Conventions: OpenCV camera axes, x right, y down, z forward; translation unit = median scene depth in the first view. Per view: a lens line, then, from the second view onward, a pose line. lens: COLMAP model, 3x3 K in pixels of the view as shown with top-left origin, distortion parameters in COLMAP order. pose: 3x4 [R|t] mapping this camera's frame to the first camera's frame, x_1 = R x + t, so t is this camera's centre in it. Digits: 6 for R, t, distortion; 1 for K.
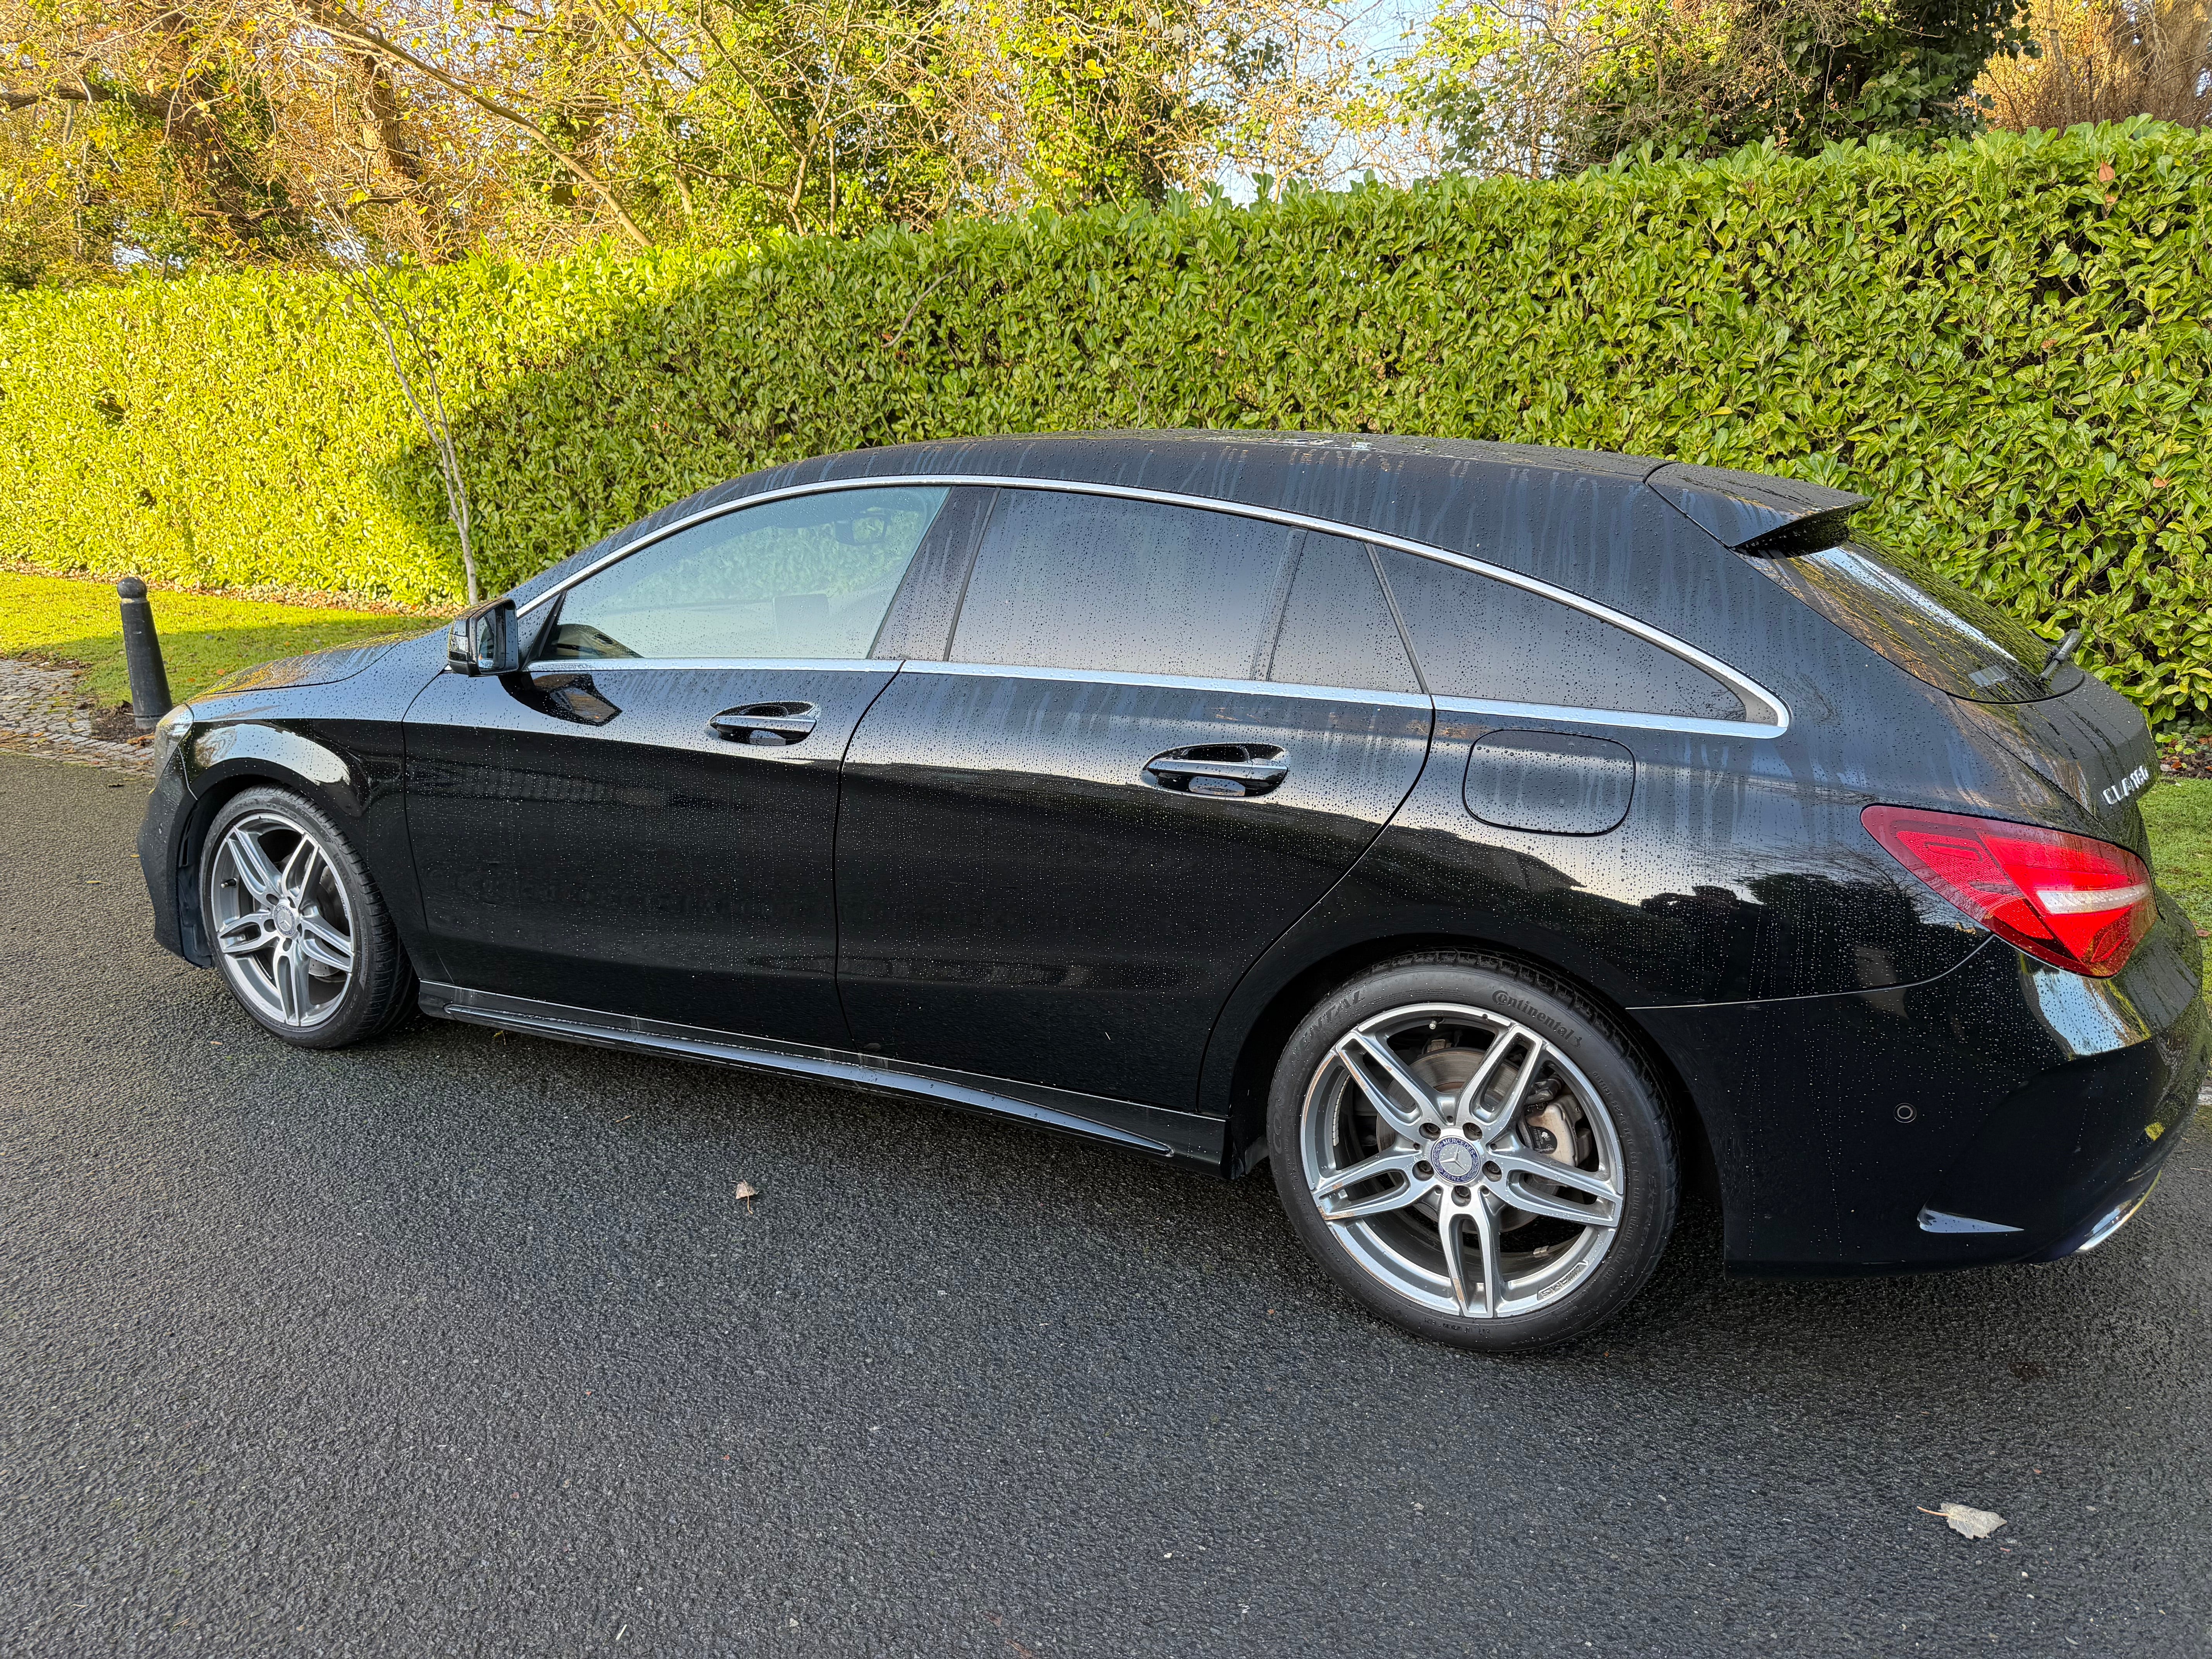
lens RADIAL K [[1559.0, 0, 1090.9], [0, 1559.0, 861.3], [0, 0, 1]] dist [0.030193, -0.043721]
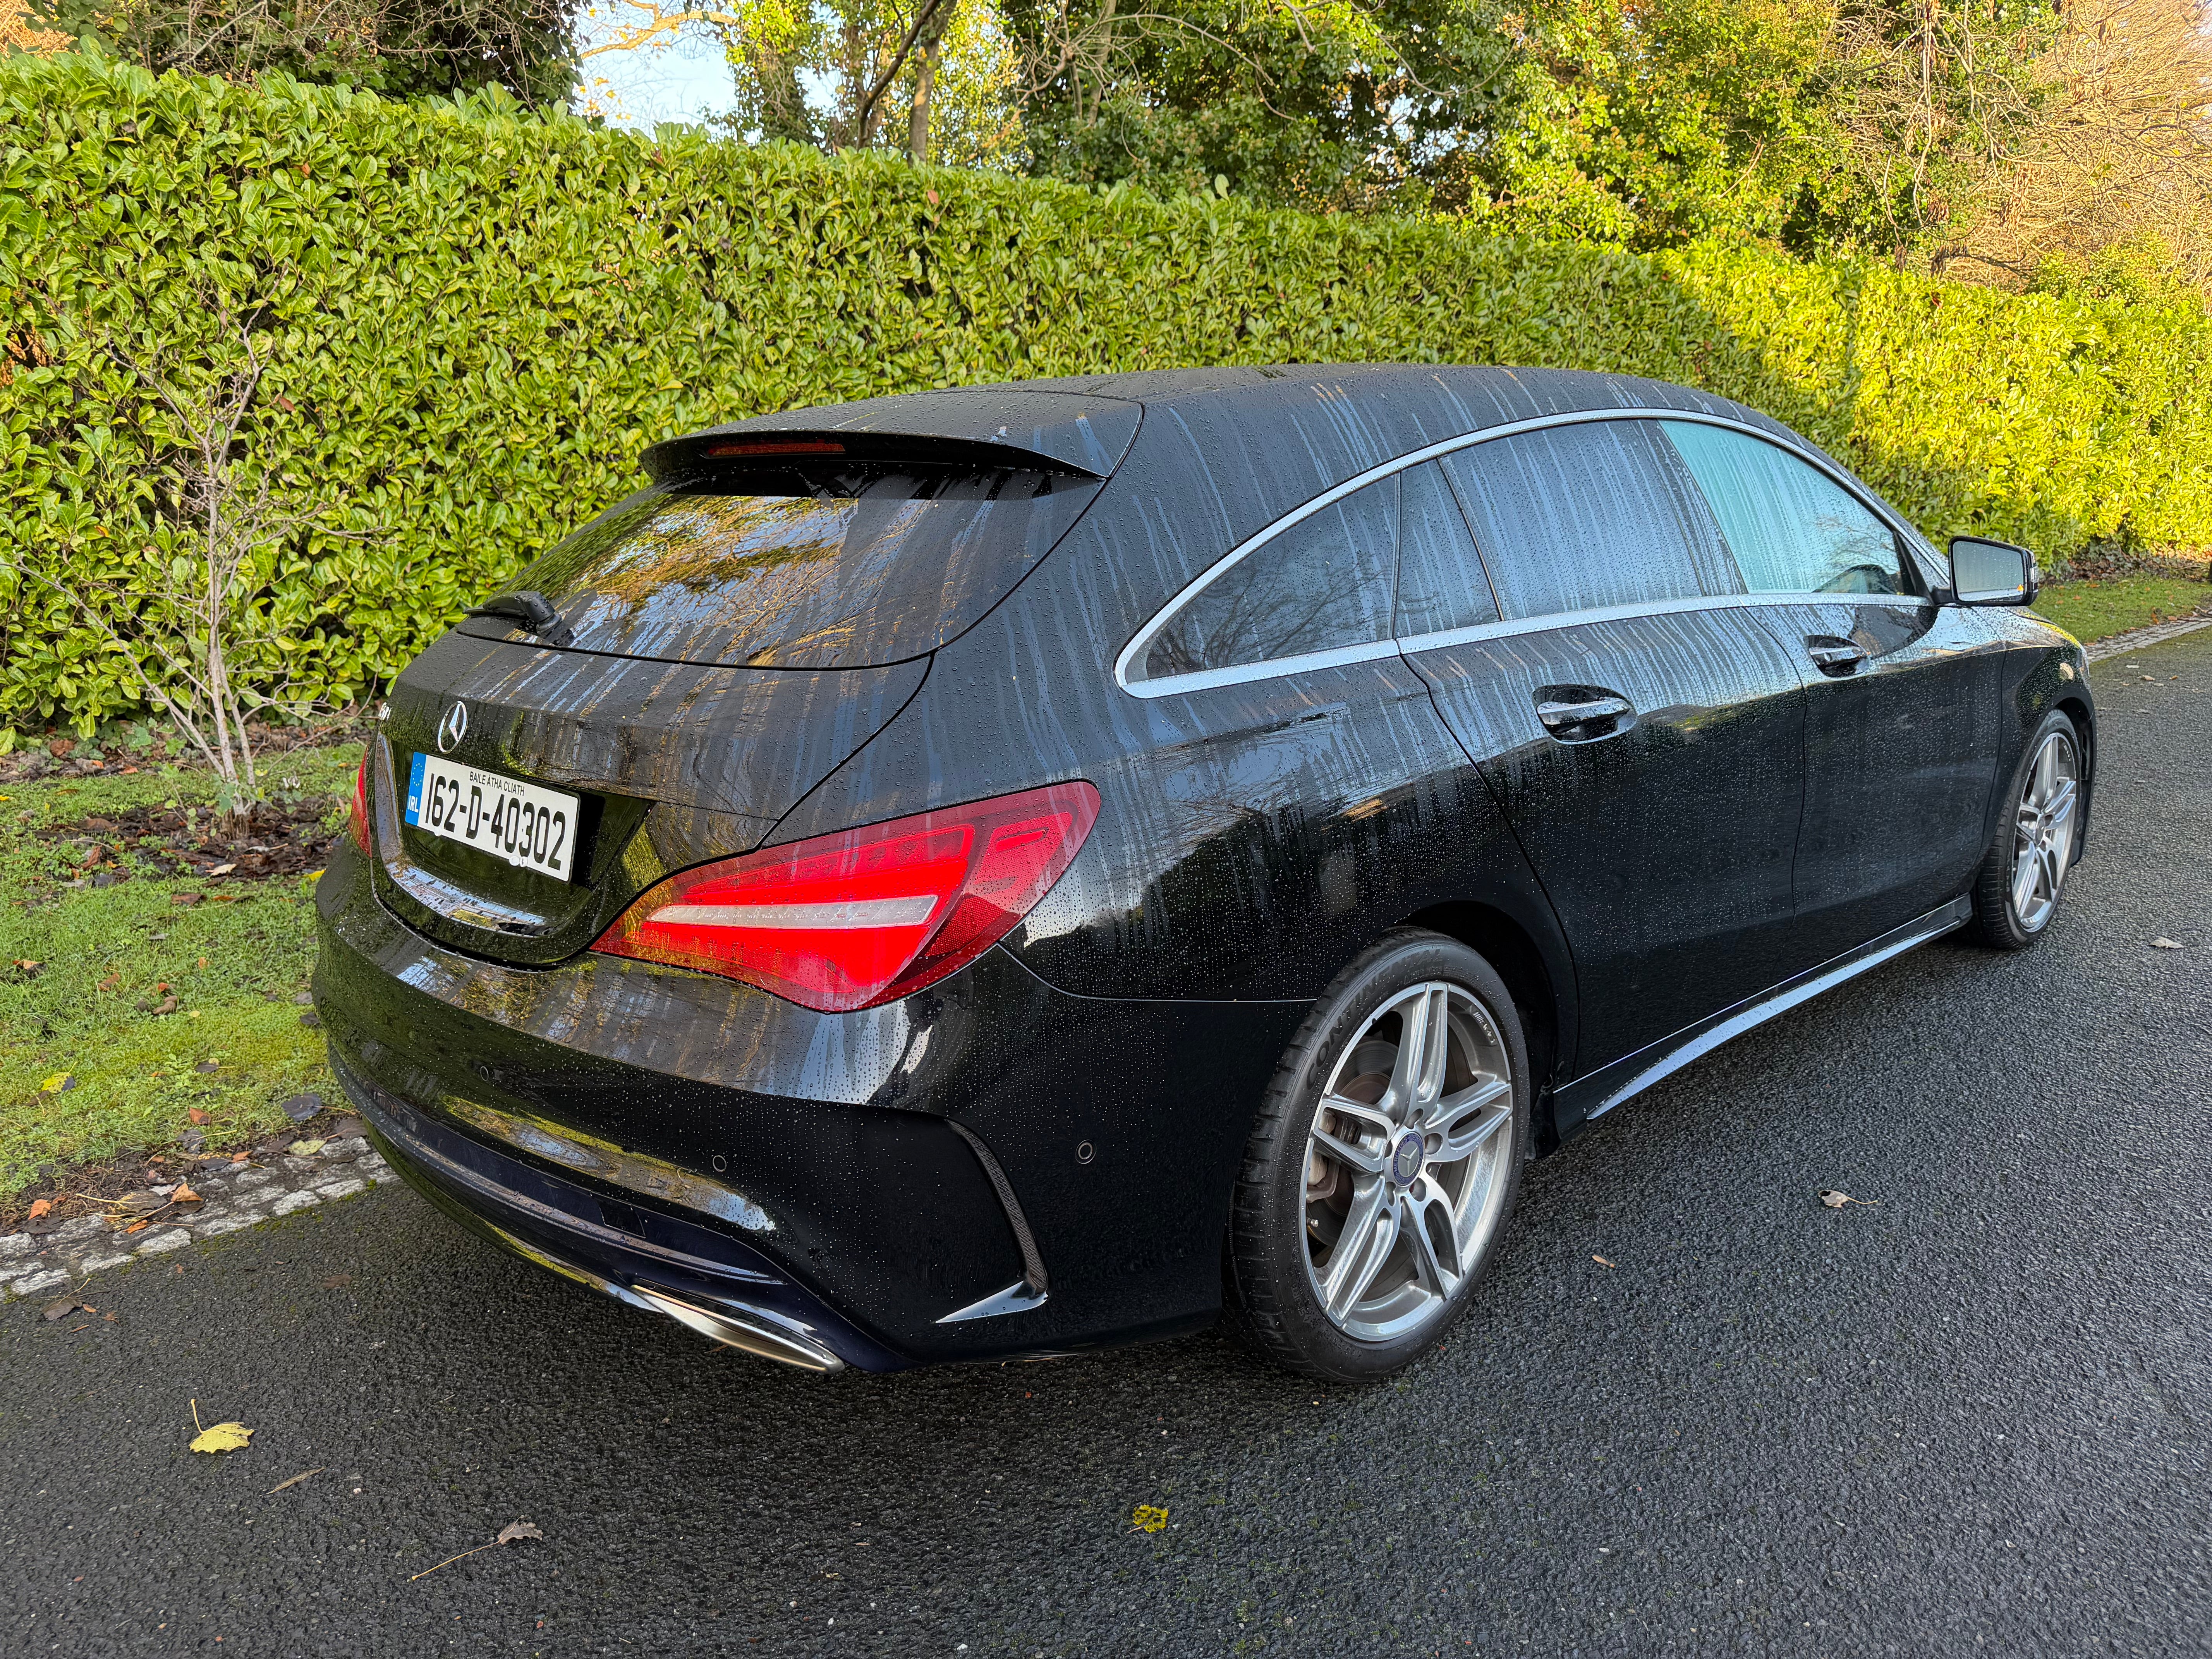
lens RADIAL K [[1559.0, 0, 1130.7], [0, 1559.0, 855.2], [0, 0, 1]] dist [0.030193, -0.043721]
pose [[0.337504, -0.243055, 0.909404, -0.455268], [0.248304, 0.954861, 0.163052, -0.092174], [-0.907985, 0.170778, 0.382621, 0.402969]]
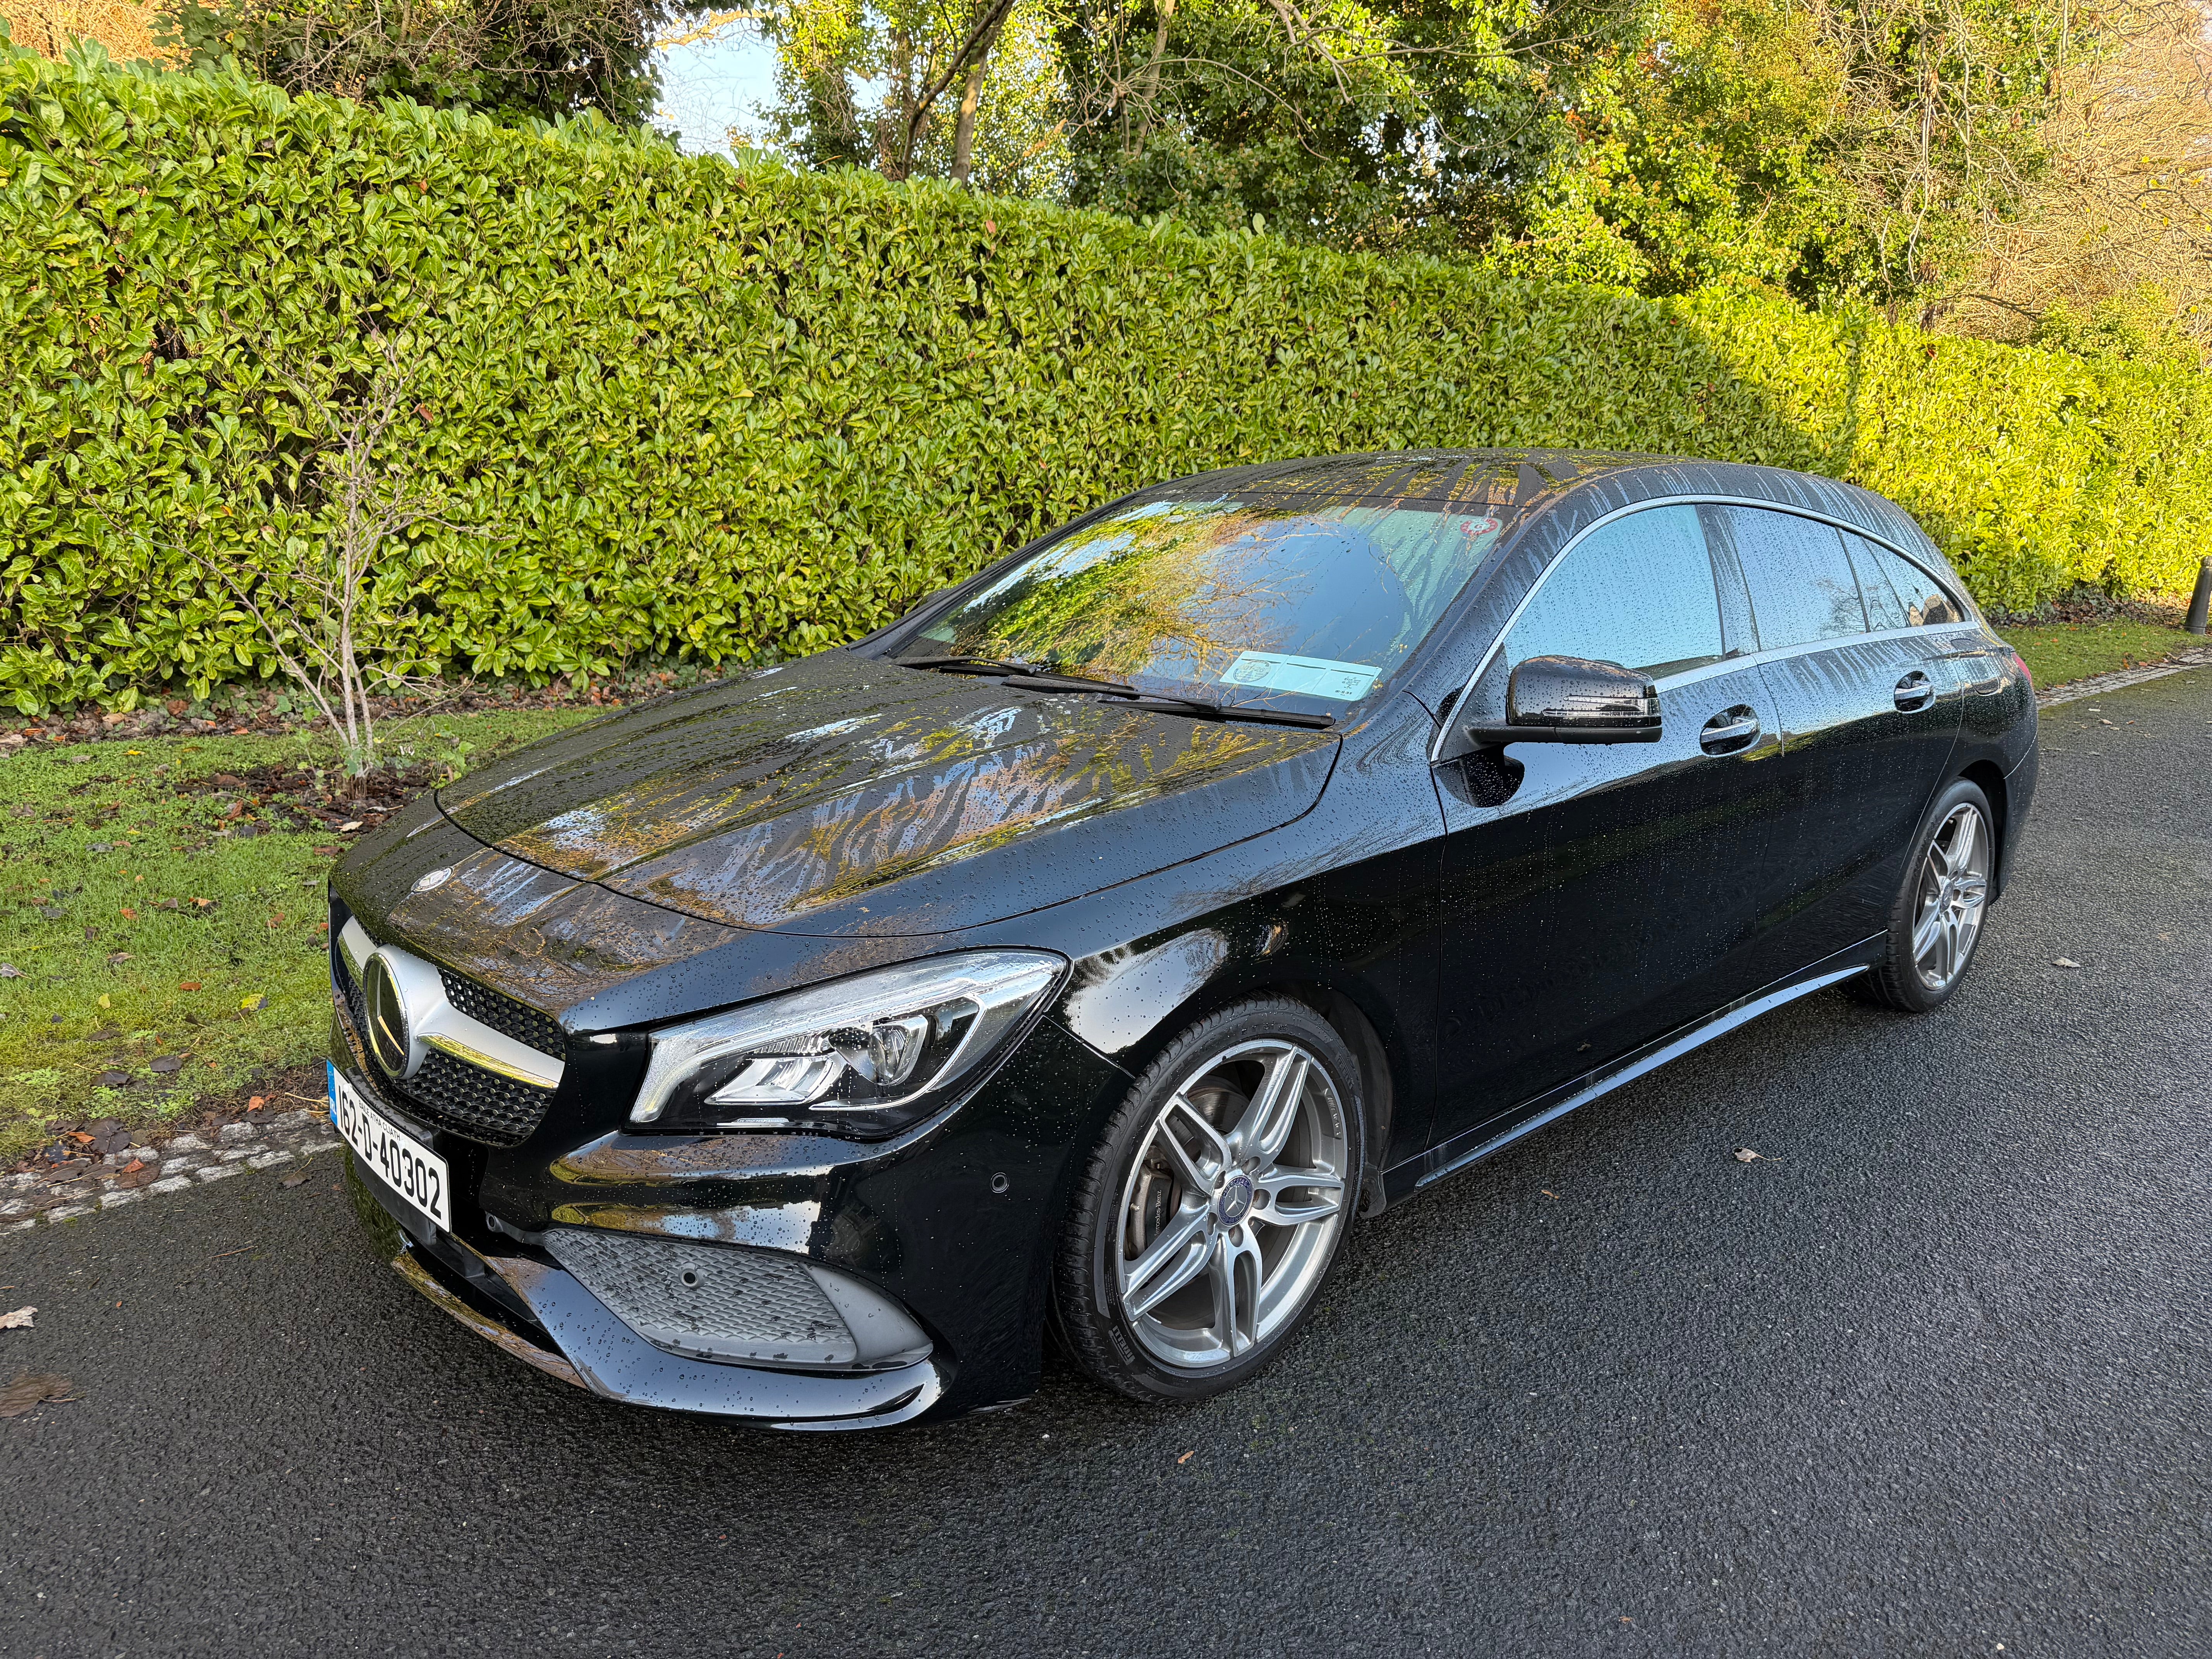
lens RADIAL K [[1559.0, 0, 1141.1], [0, 1559.0, 858.2], [0, 0, 1]] dist [0.030193, -0.043721]
pose [[0.340593, -0.234743, 0.910435, -0.531768], [0.206483, 0.963366, 0.171146, -0.107785], [-0.917257, 0.129698, 0.376586, 0.385710]]
